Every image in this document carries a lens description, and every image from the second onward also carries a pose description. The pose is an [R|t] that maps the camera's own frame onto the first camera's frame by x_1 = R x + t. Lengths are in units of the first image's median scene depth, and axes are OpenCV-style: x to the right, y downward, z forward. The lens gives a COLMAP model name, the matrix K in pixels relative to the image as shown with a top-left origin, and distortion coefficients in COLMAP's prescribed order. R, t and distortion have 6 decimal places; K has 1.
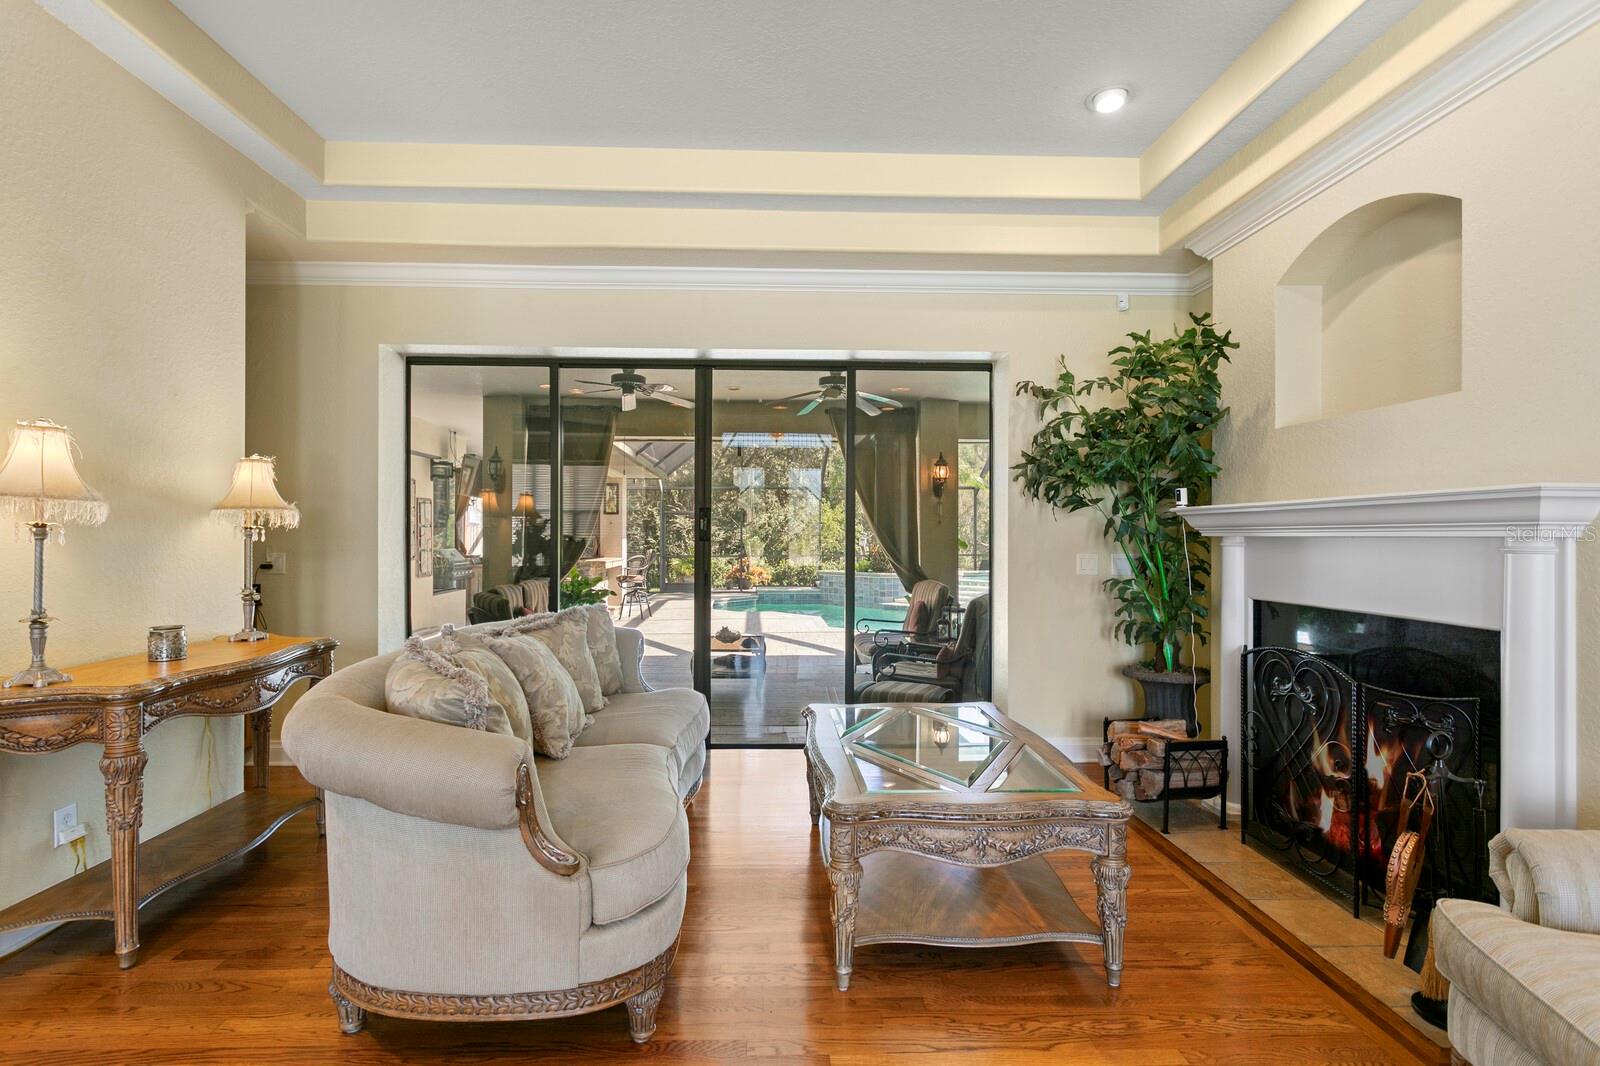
lens RADIAL K [[765.4, 0, 793.7], [0, 765.4, 542.8], [0, 0, 1]] dist [0.003735, 0.002556]
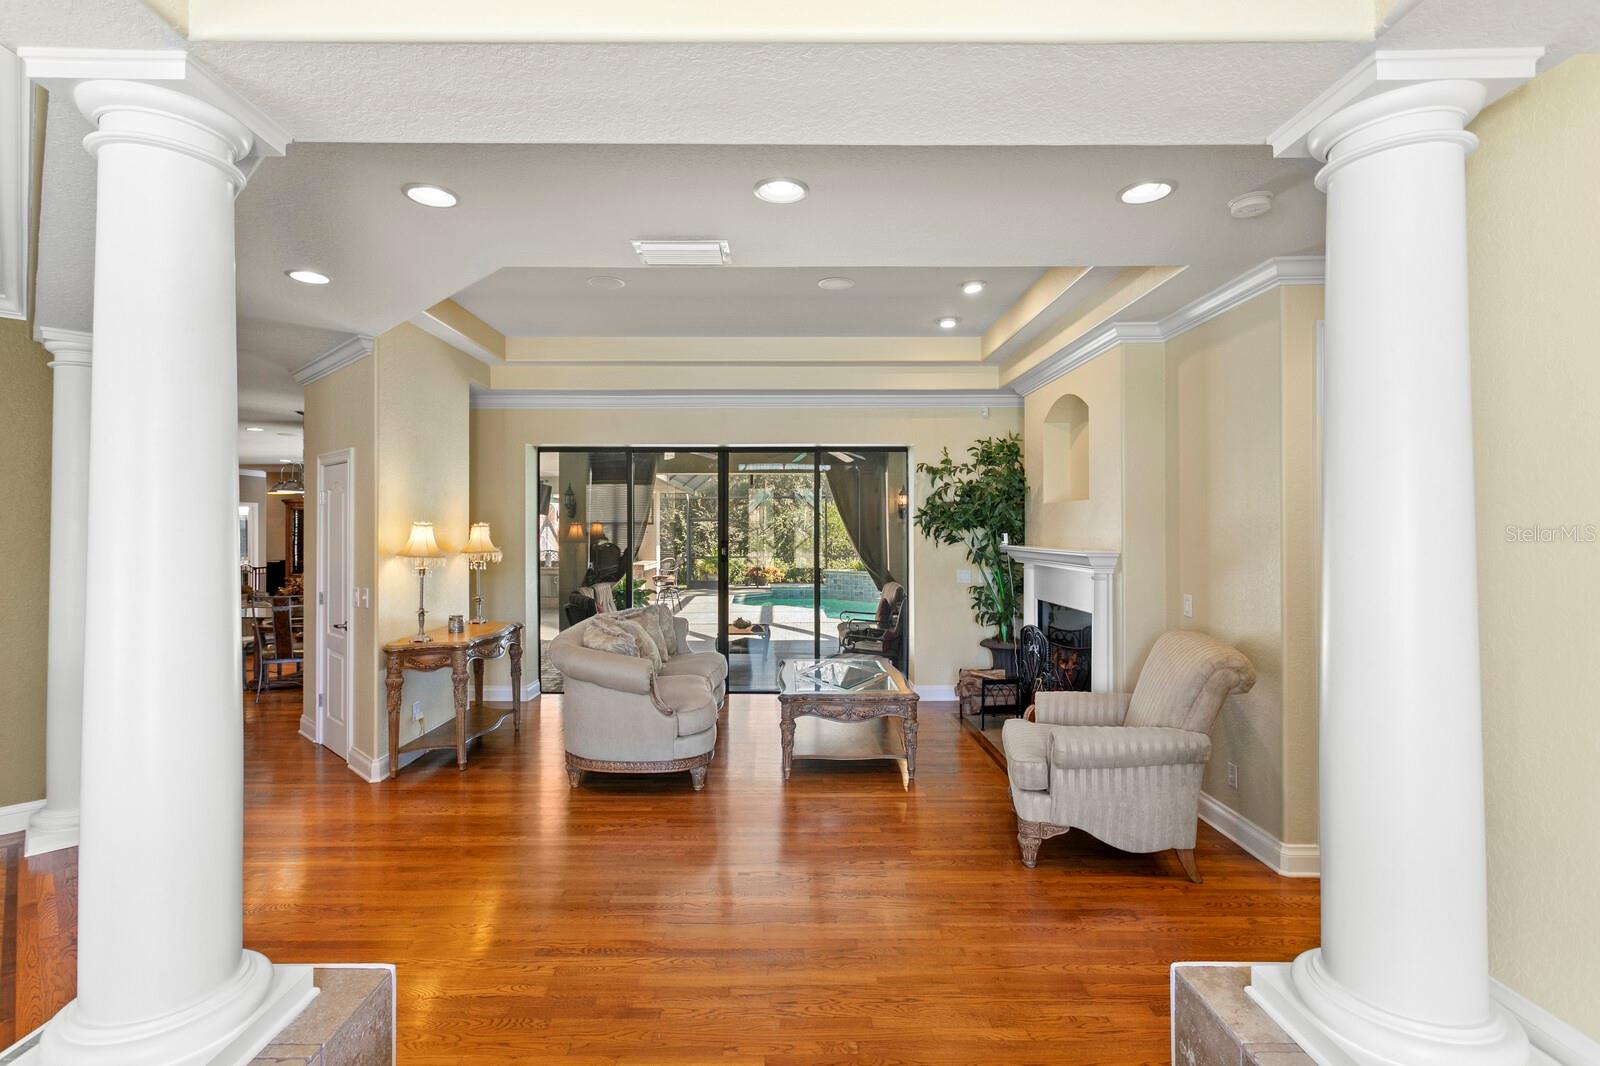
lens RADIAL K [[765.4, 0, 803.3], [0, 765.4, 527.4], [0, 0, 1]] dist [0.003735, 0.002556]
pose [[0.999874, -0.004224, -0.015307, 0.074924], [0.004058, 0.999933, -0.010819, -0.059341], [0.015351, 0.010755, 0.999824, -0.611511]]
